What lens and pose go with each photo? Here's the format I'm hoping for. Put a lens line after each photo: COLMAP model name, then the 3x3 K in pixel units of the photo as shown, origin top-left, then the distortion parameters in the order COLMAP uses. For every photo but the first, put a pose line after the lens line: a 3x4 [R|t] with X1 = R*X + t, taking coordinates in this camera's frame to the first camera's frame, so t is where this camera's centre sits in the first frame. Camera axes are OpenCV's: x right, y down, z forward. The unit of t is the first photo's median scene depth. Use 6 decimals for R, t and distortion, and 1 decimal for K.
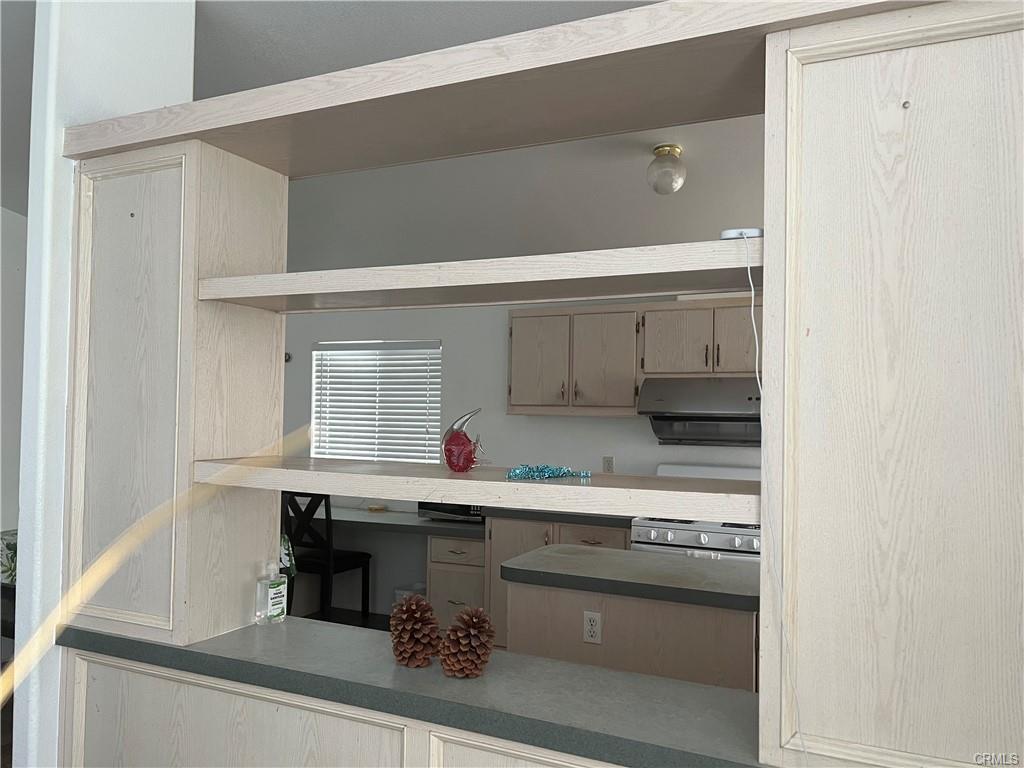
lens RADIAL K [[760.4, 0, 511.1], [0, 760.4, 398.3], [0, 0, 1]] dist [0.068655, -0.090870]
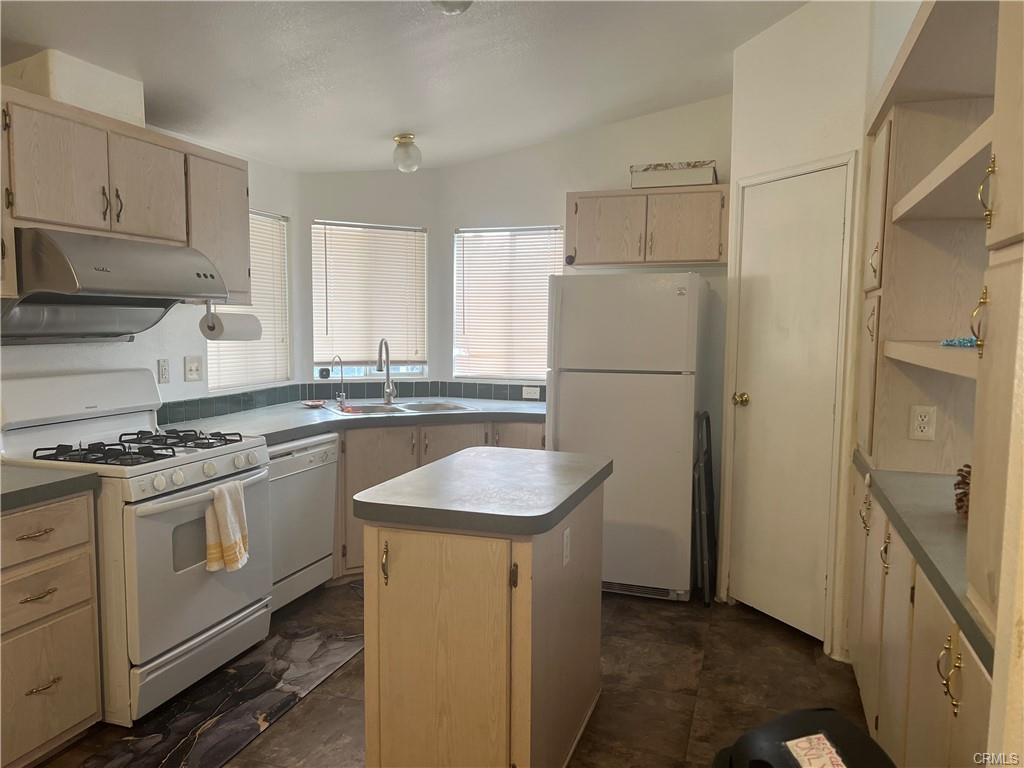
lens RADIAL K [[760.4, 0, 511.1], [0, 760.4, 398.3], [0, 0, 1]] dist [0.068655, -0.090870]
pose [[-0.107662, -0.115218, 0.987489, -0.411091], [-0.028881, 0.993205, 0.112736, 0.022704], [-0.993768, -0.016382, -0.110258, 0.675182]]
